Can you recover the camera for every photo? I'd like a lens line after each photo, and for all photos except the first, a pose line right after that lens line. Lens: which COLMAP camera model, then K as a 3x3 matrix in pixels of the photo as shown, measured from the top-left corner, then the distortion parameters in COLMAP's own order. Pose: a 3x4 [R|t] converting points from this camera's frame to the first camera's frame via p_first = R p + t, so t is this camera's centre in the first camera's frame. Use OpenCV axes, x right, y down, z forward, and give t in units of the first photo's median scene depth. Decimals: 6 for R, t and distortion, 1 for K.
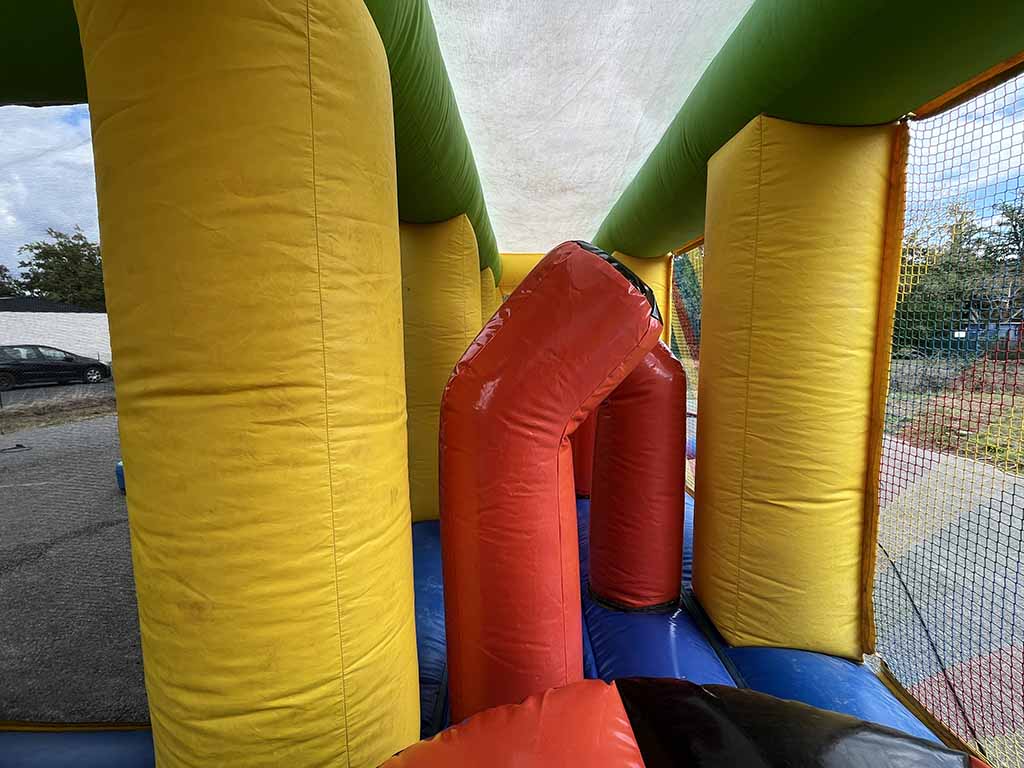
lens RADIAL K [[468.6, 0, 512.1], [0, 468.6, 383.0], [0, 0, 1]] dist [-0.012665, 0.000806]
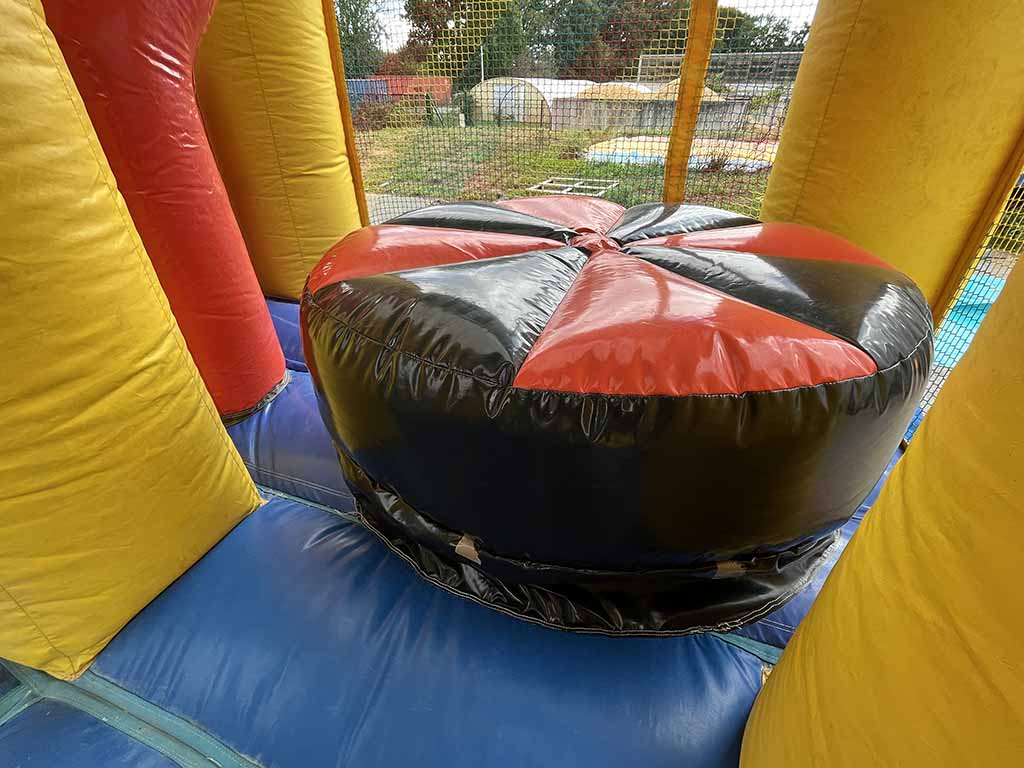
lens RADIAL K [[468.6, 0, 511.9], [0, 468.6, 384.4], [0, 0, 1]] dist [-0.012665, 0.000806]
pose [[0.343240, -0.497528, 0.796651, -0.787855], [0.099364, 0.862655, 0.495937, 0.251163], [-0.933977, -0.091068, 0.345534, -0.031811]]
